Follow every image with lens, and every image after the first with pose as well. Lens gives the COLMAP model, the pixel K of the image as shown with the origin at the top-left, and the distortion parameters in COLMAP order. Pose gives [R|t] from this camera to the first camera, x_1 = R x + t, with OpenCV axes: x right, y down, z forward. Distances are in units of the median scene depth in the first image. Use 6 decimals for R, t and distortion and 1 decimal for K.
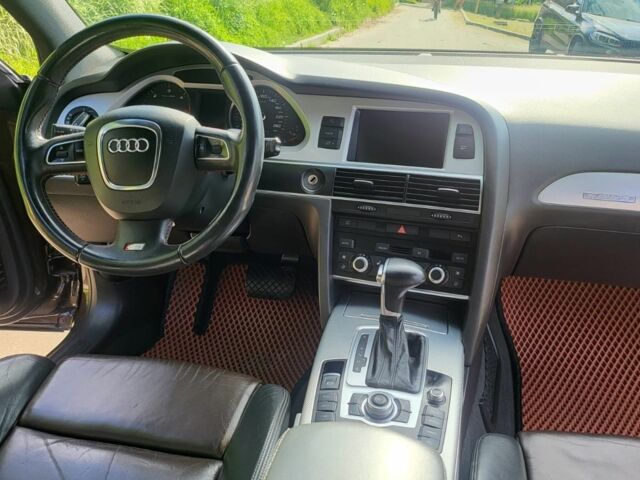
lens RADIAL K [[539.1, 0, 320.0], [0, 539.1, 240.0], [0, 0, 1]] dist [-0.000340, -0.003041]
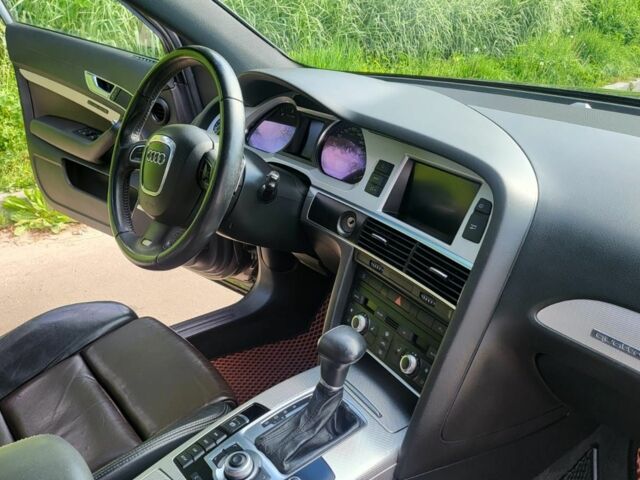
lens RADIAL K [[539.1, 0, 320.0], [0, 539.1, 240.0], [0, 0, 1]] dist [-0.000340, -0.003041]
pose [[0.796271, 0.250217, -0.550767, 0.509147], [-0.255338, 0.964389, 0.068974, -0.143468], [0.548412, 0.085710, 0.831804, 0.195649]]
